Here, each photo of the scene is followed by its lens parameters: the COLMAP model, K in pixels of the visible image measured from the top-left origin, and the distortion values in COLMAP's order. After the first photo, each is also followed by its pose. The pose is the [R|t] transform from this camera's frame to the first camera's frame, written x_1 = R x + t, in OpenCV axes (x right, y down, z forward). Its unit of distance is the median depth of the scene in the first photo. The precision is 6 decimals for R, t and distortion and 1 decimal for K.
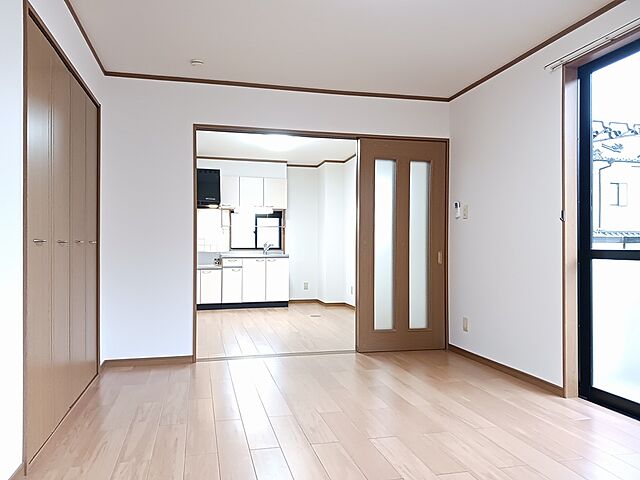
lens RADIAL K [[501.8, 0, 320.1], [0, 501.8, 238.9], [0, 0, 1]] dist [-0.015071, -0.004754]
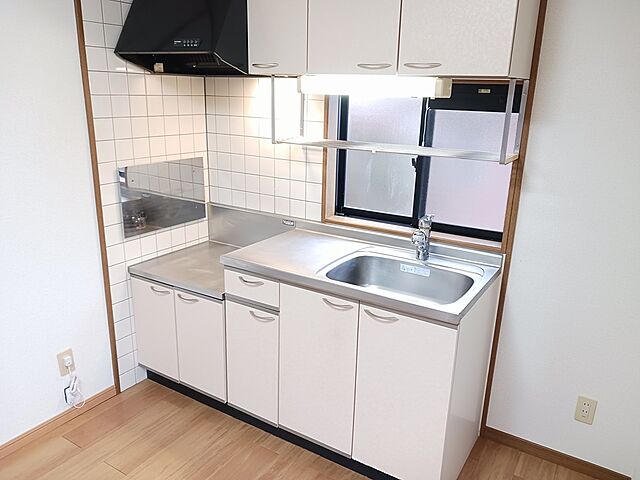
lens RADIAL K [[501.8, 0, 320.0], [0, 501.8, 243.7], [0, 0, 1]] dist [-0.015071, -0.004754]
pose [[0.687451, 0.218507, -0.692579, 0.034257], [-0.012473, 0.957074, 0.289574, -0.053145], [0.726124, -0.190430, 0.660667, 0.810276]]
